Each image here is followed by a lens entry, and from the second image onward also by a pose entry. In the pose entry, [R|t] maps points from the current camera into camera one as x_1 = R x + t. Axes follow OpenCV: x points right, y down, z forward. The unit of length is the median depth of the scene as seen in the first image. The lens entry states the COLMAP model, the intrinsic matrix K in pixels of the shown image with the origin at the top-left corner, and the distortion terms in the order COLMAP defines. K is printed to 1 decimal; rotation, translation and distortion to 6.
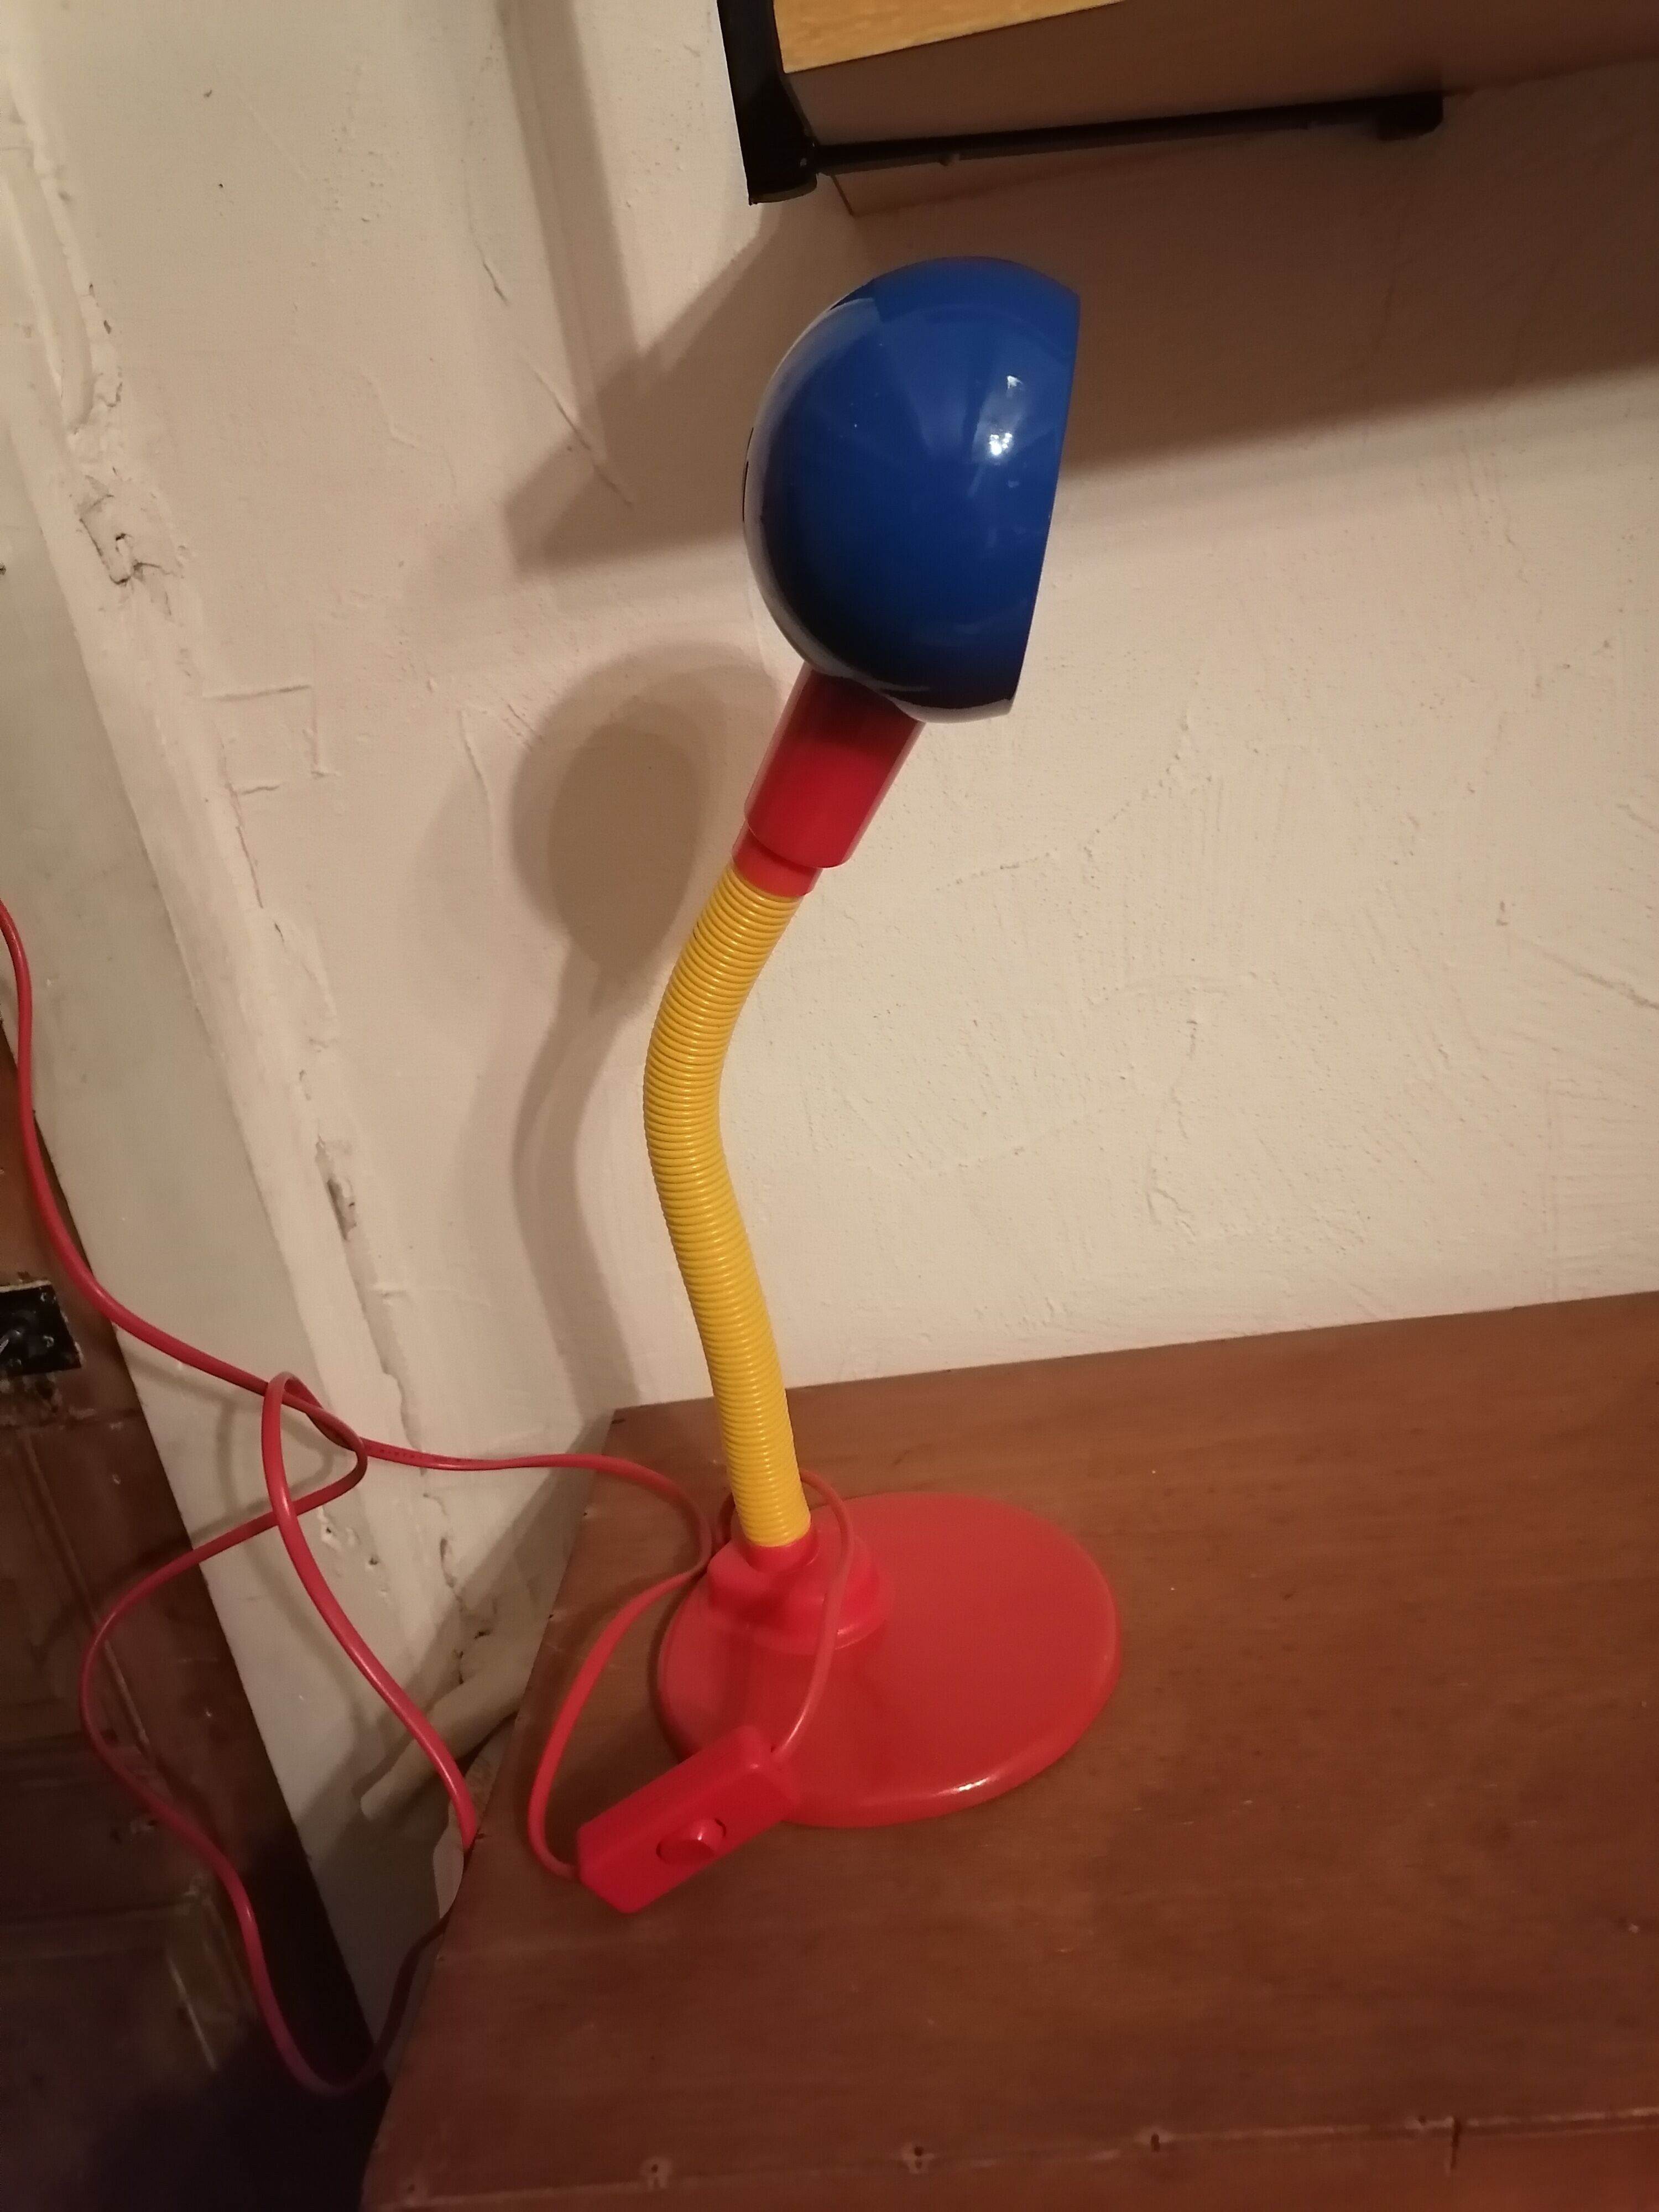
lens RADIAL K [[1726.1, 0, 829.4], [0, 1726.1, 1100.8], [0, 0, 1]] dist [0.044091, -0.016539]
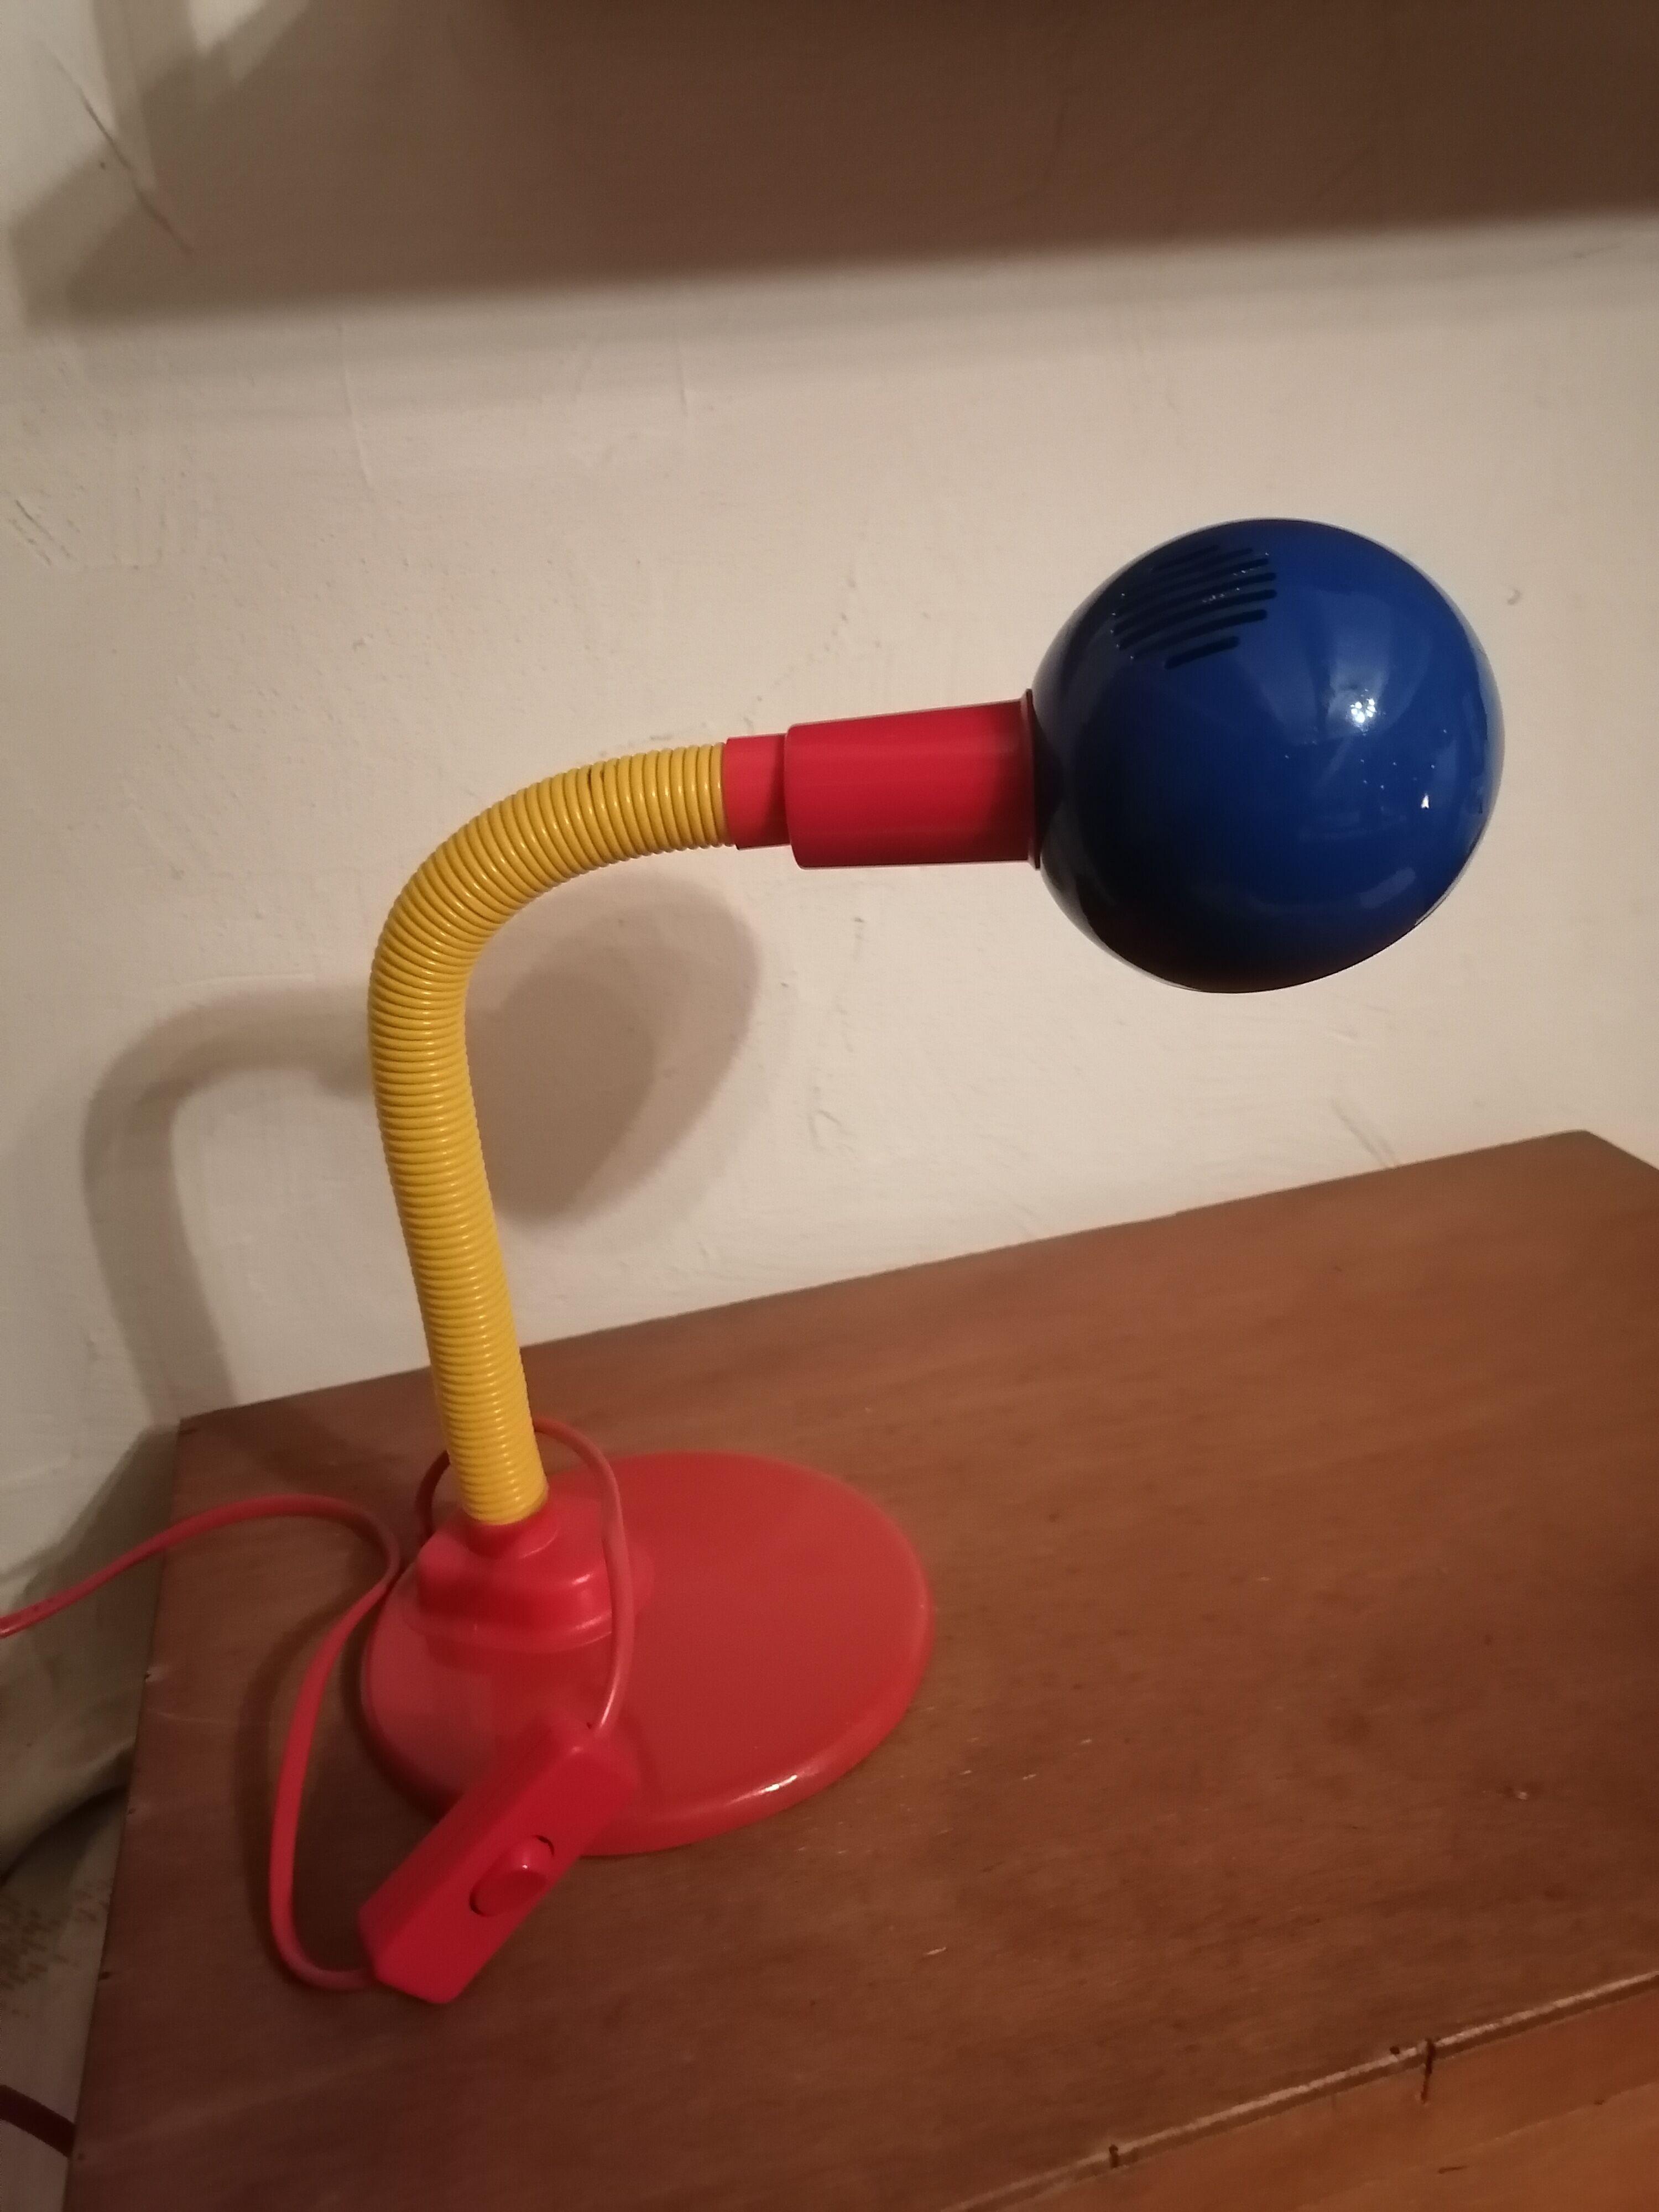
lens RADIAL K [[1726.1, 0, 831.2], [0, 1726.1, 1102.4], [0, 0, 1]] dist [0.044091, -0.016539]
pose [[0.939591, -0.036304, 0.340370, -0.154795], [0.047742, 0.998540, -0.025287, 0.096834], [-0.338955, 0.040010, 0.939952, 0.208548]]
